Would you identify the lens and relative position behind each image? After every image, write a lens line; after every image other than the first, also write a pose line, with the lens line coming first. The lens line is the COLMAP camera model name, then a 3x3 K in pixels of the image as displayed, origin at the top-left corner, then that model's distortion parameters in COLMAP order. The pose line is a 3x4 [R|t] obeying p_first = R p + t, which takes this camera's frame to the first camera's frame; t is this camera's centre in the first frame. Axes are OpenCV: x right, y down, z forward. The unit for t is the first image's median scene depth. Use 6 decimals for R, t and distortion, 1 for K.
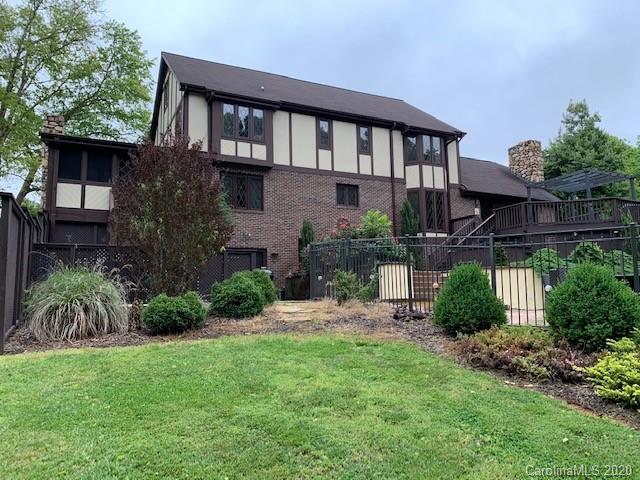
lens RADIAL K [[482.7, 0, 320.0], [0, 482.7, 240.0], [0, 0, 1]] dist [-0.005813, -0.002637]
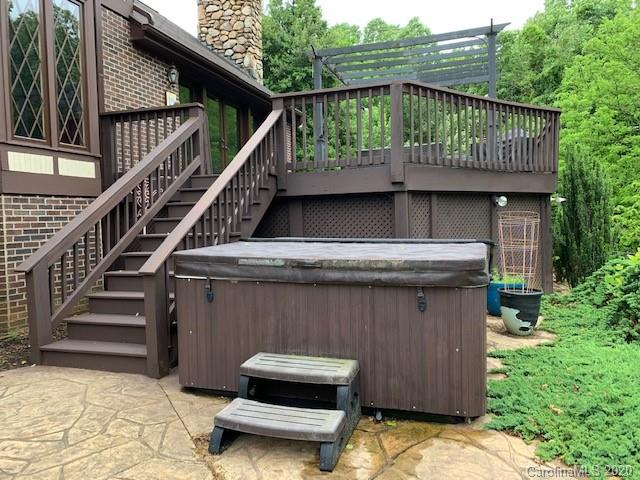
lens RADIAL K [[482.7, 0, 320.0], [0, 482.7, 240.0], [0, 0, 1]] dist [-0.005813, -0.002637]
pose [[0.701796, -0.035854, 0.711476, 0.150613], [-0.081450, 0.988145, 0.130138, -0.014635], [-0.707707, -0.149280, 0.690555, 0.684589]]
